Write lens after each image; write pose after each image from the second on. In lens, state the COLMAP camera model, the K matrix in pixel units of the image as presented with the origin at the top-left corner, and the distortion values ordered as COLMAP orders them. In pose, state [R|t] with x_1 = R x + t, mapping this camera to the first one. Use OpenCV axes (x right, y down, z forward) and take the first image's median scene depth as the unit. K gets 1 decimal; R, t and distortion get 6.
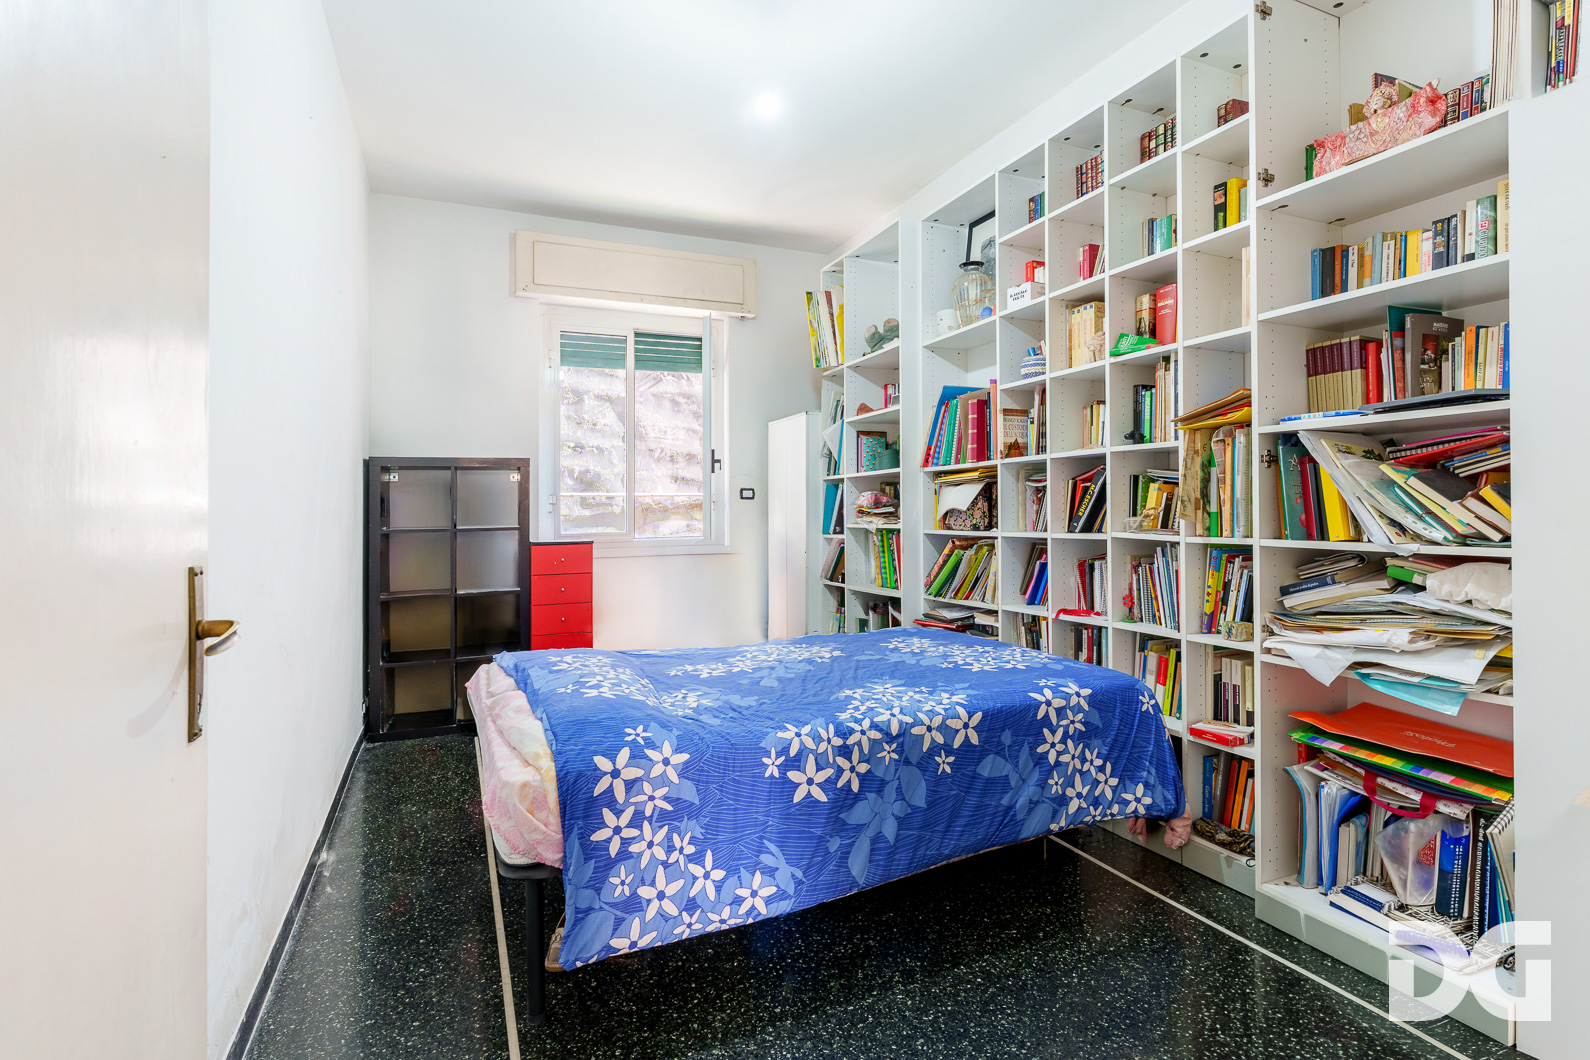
lens RADIAL K [[786.2, 0, 790.7], [0, 786.2, 508.9], [0, 0, 1]] dist [0.000971, 0.000073]
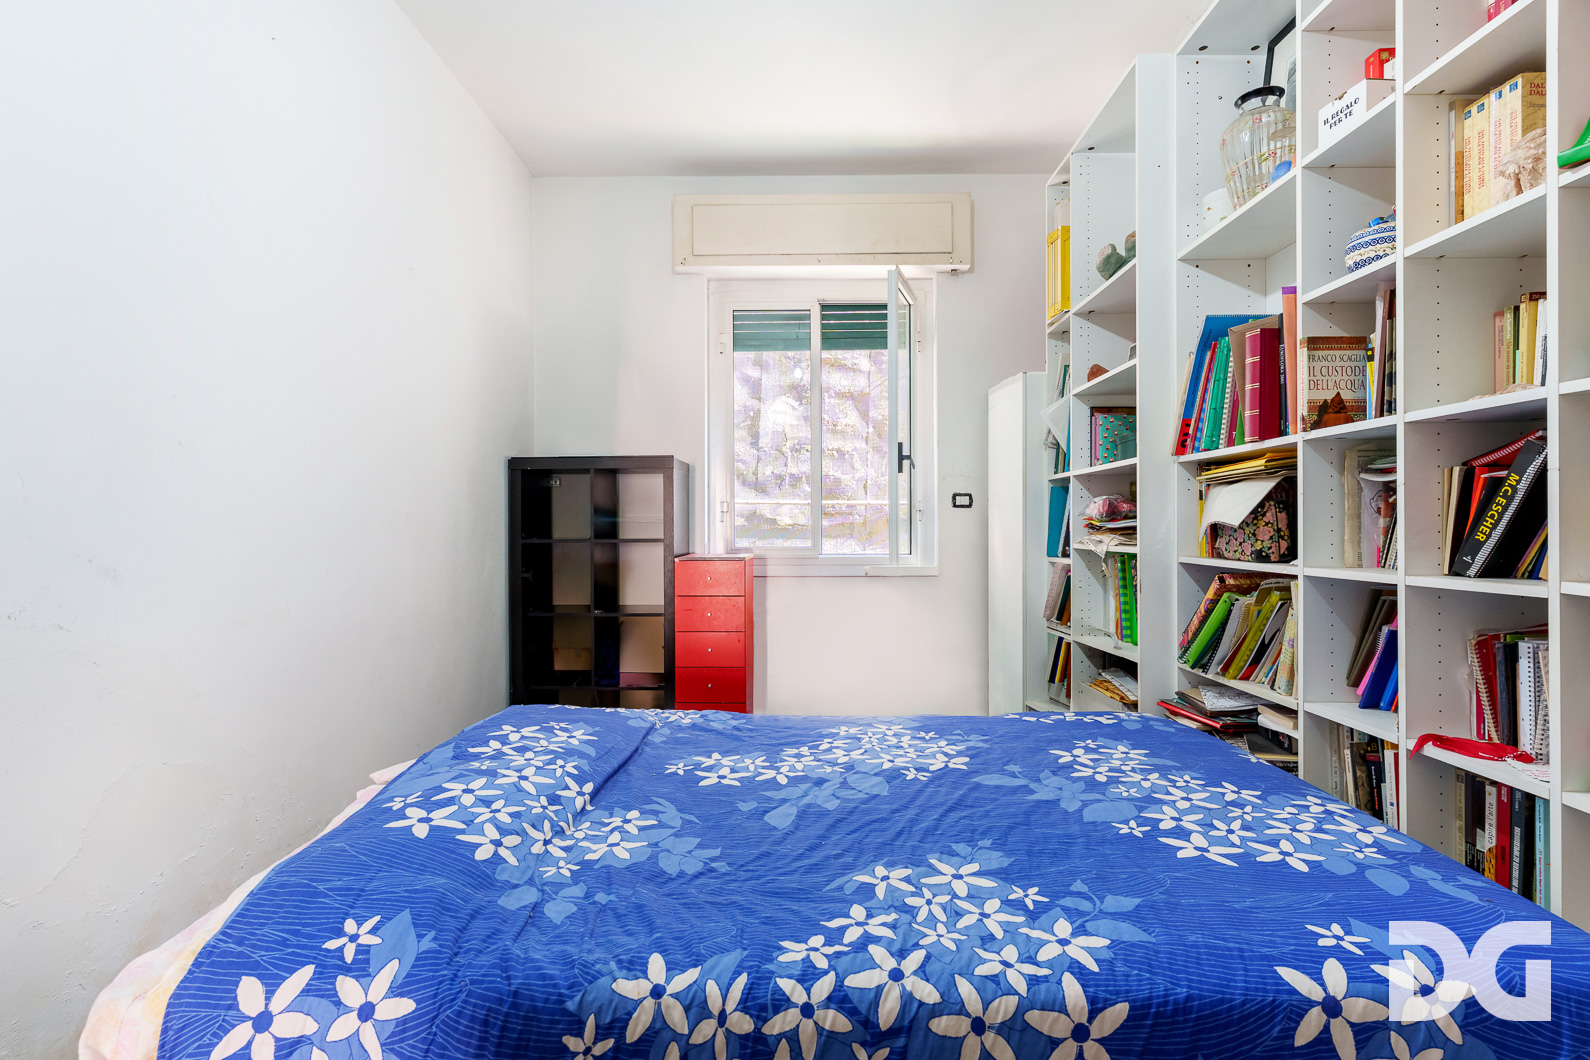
lens RADIAL K [[751.4, 0, 820.0], [0, 751.4, 518.4], [0, 0, 1]] dist [0.001490, 0.000264]
pose [[0.909384, 0.008967, -0.415862, 0.176308], [-0.009444, 0.999955, 0.000912, -0.001528], [0.415851, 0.003098, 0.909427, 0.383780]]
